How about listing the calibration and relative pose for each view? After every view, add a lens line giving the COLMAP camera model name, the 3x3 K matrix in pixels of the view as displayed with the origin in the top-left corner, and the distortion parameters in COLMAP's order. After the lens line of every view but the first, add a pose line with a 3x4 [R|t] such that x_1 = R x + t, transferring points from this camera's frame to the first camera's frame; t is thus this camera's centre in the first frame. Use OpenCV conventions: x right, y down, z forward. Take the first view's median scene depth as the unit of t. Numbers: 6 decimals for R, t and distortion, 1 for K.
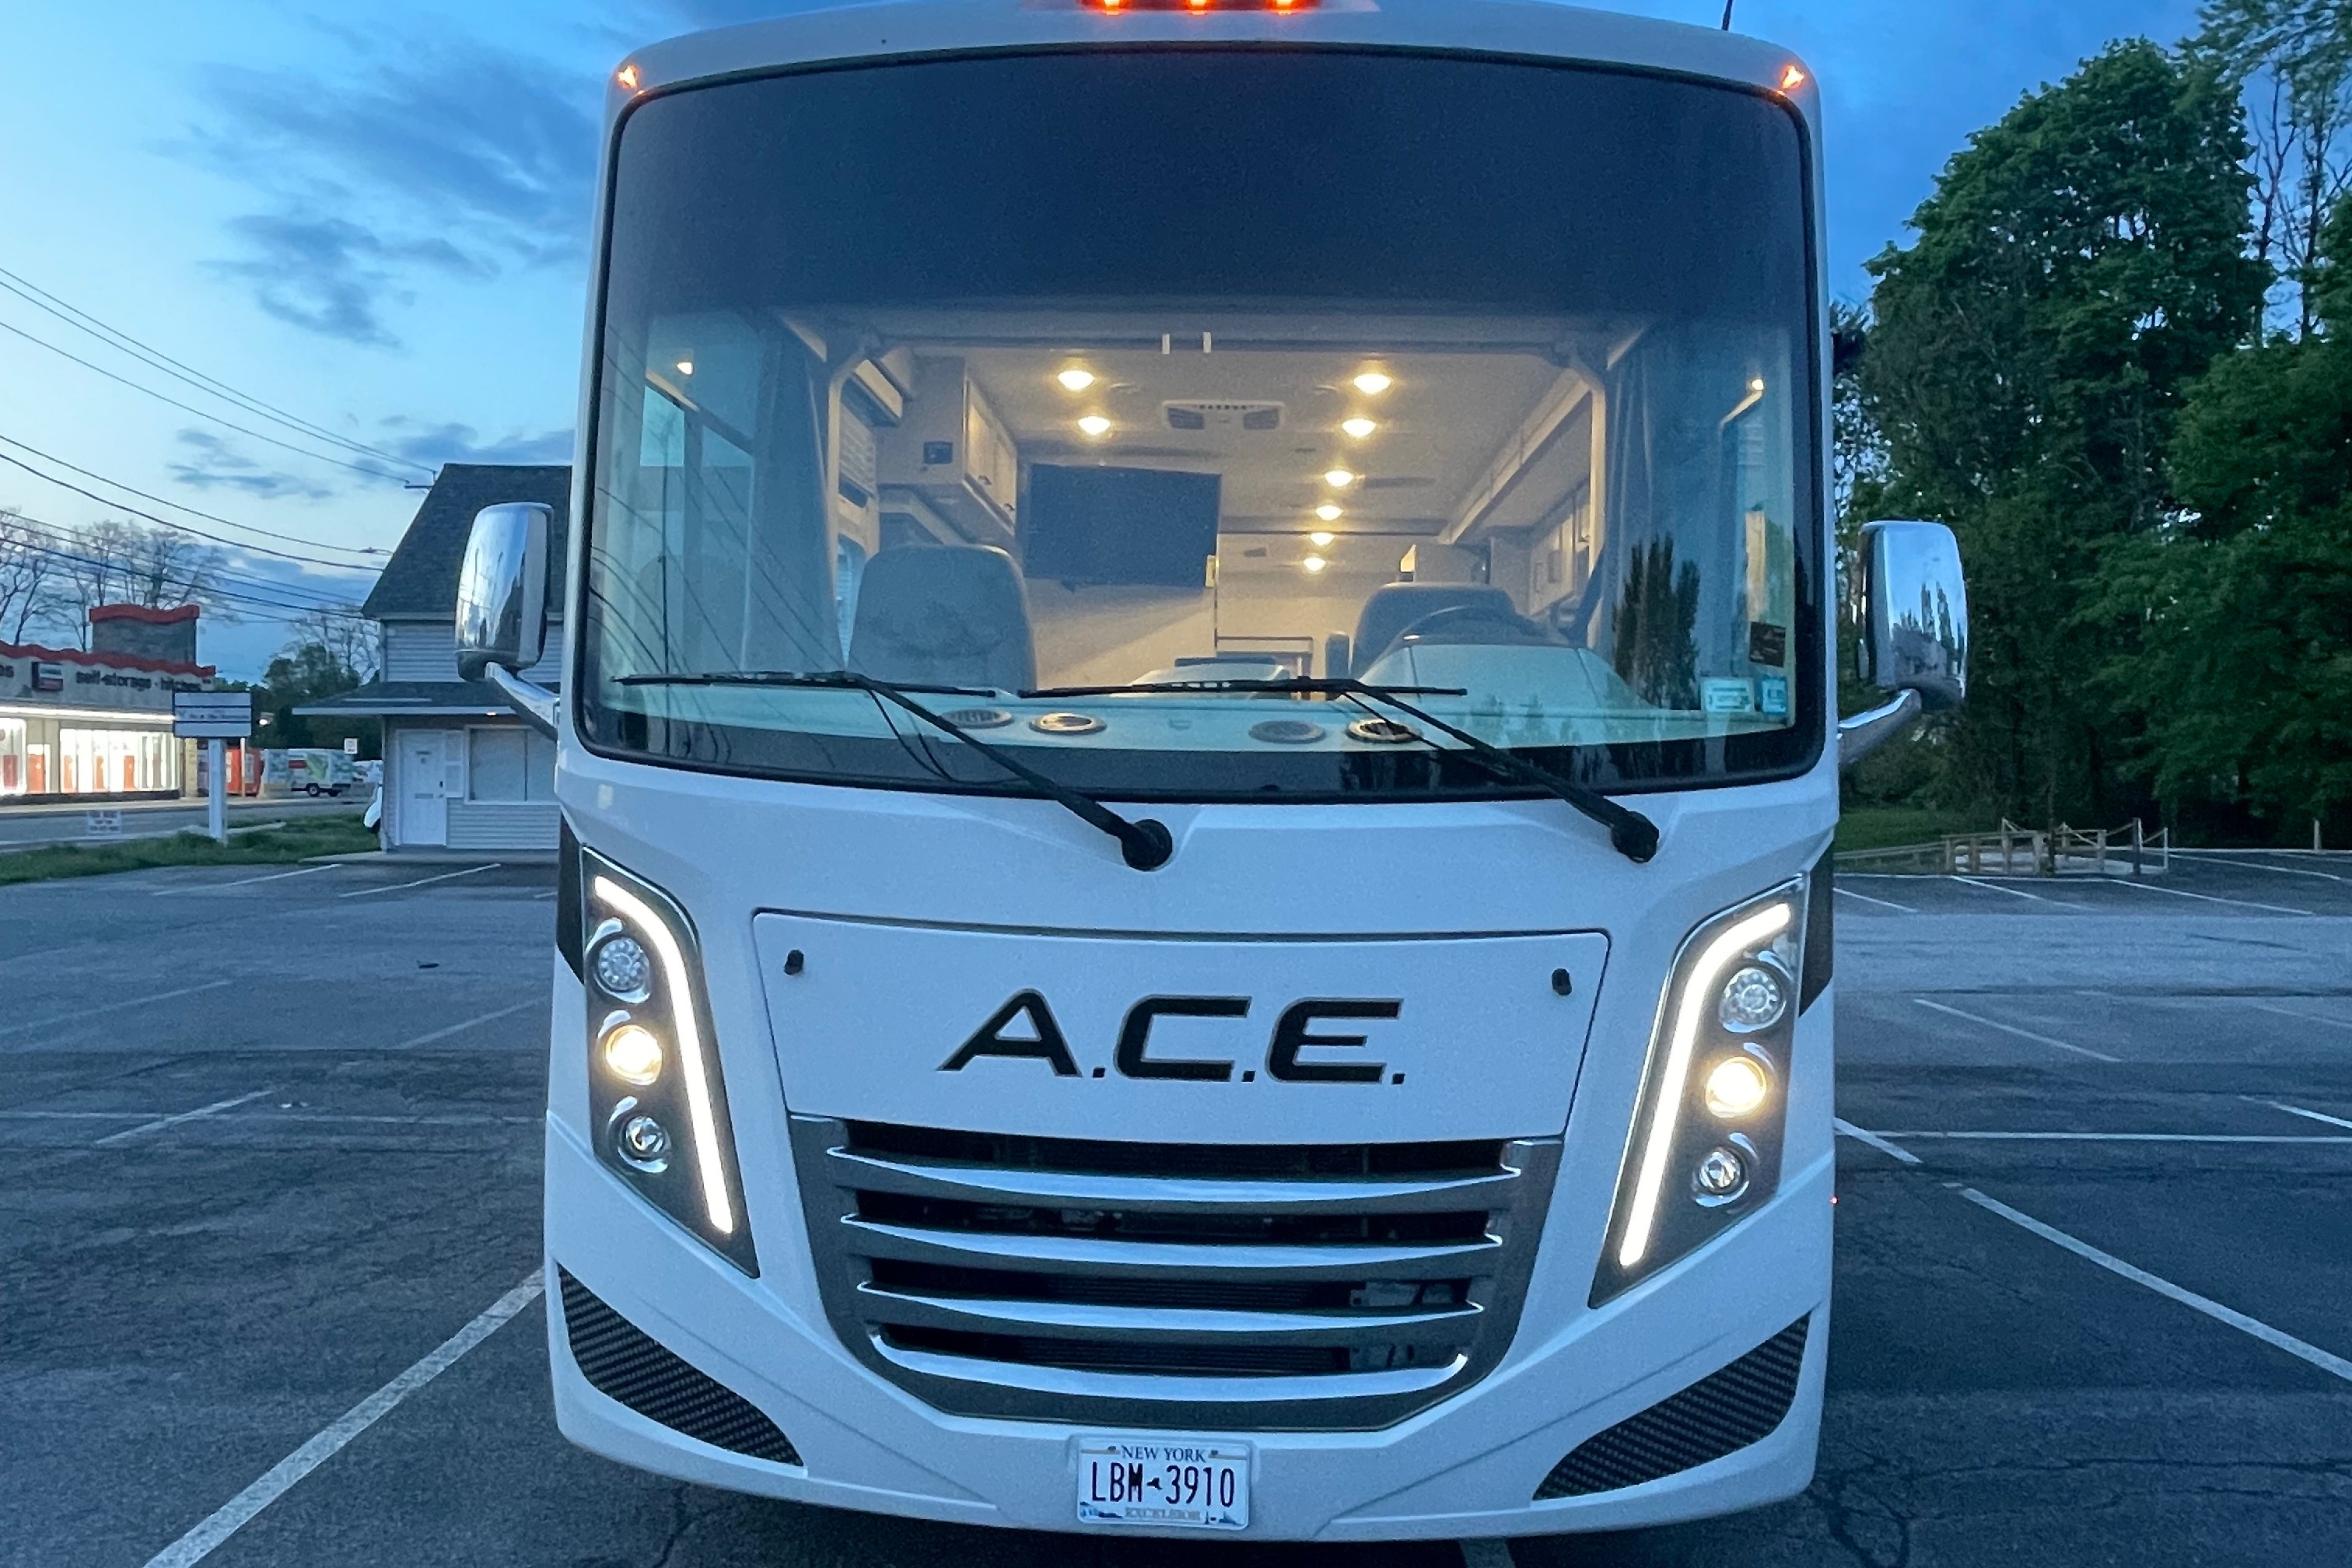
lens RADIAL K [[1634.9, 0, 1176.0], [0, 1634.9, 784.0], [0, 0, 1]] dist [-0.000073, 0.001432]
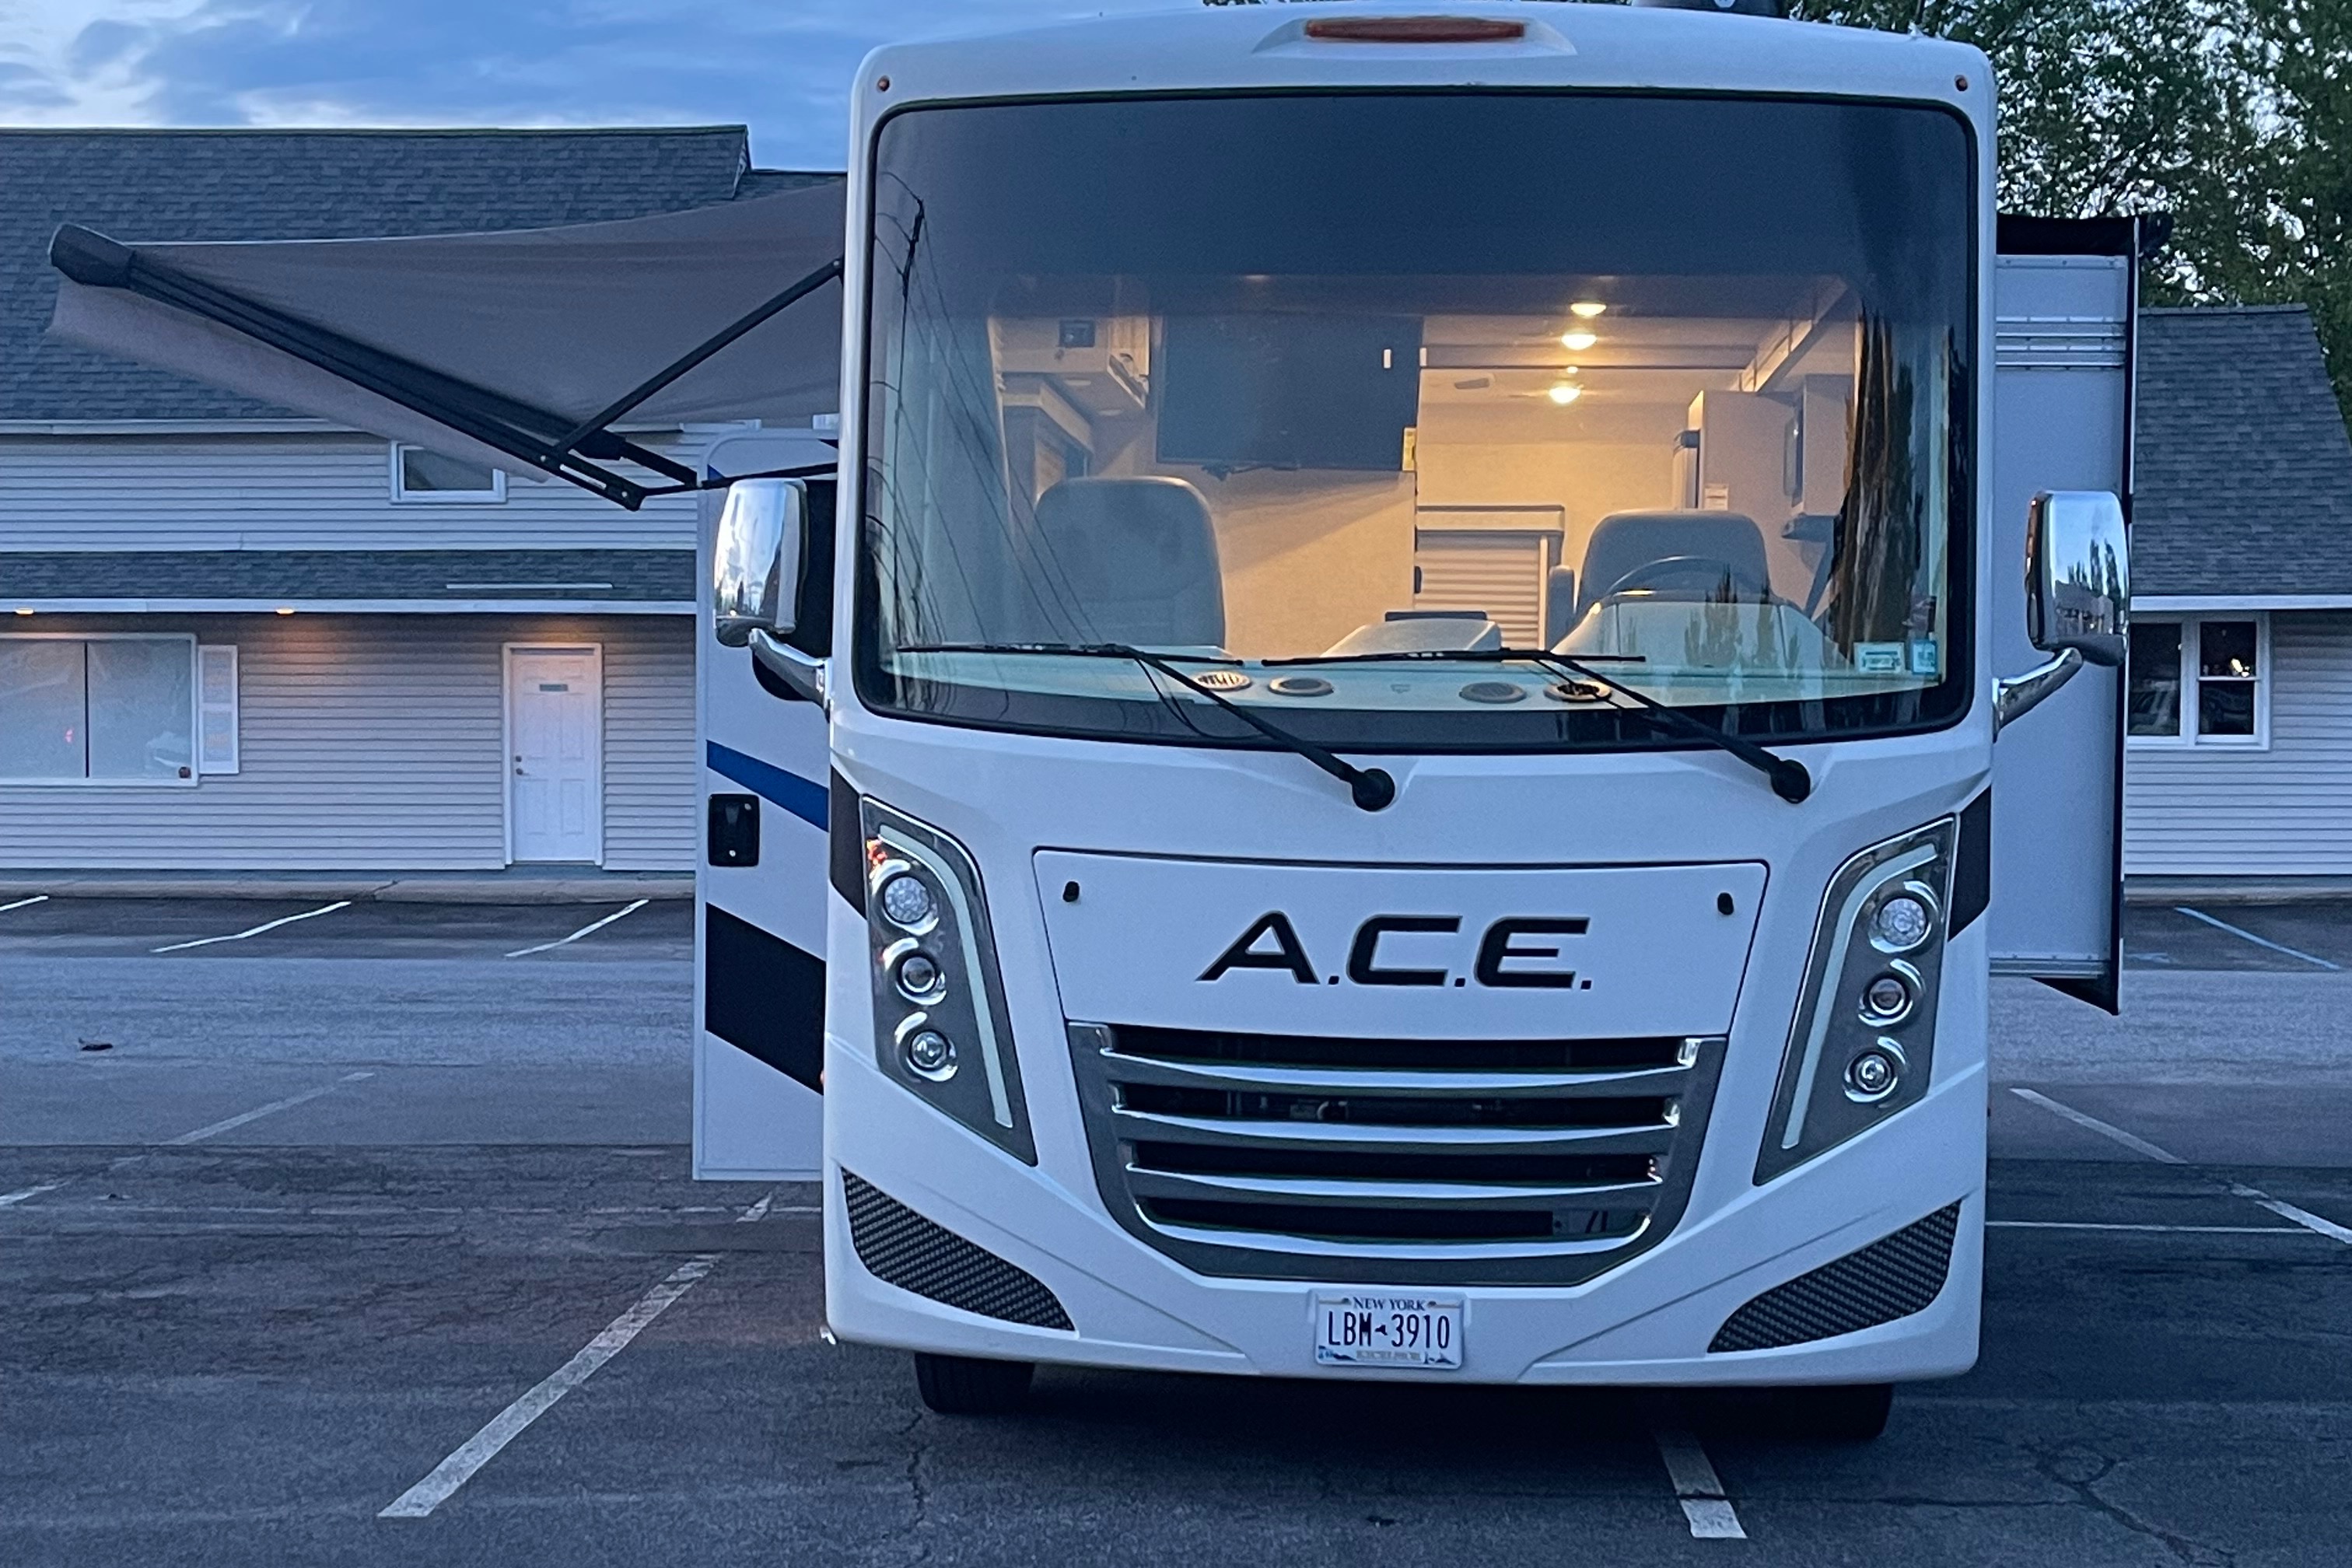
lens RADIAL K [[2776.5, 0, 1176.0], [0, 2776.5, 784.0], [0, 0, 1]] dist [0.027765, 0.013163]
pose [[0.998237, -0.004495, -0.059183, -0.040680], [0.005417, 0.999866, 0.015421, 0.001351], [0.059106, -0.015715, 0.998128, -1.006661]]
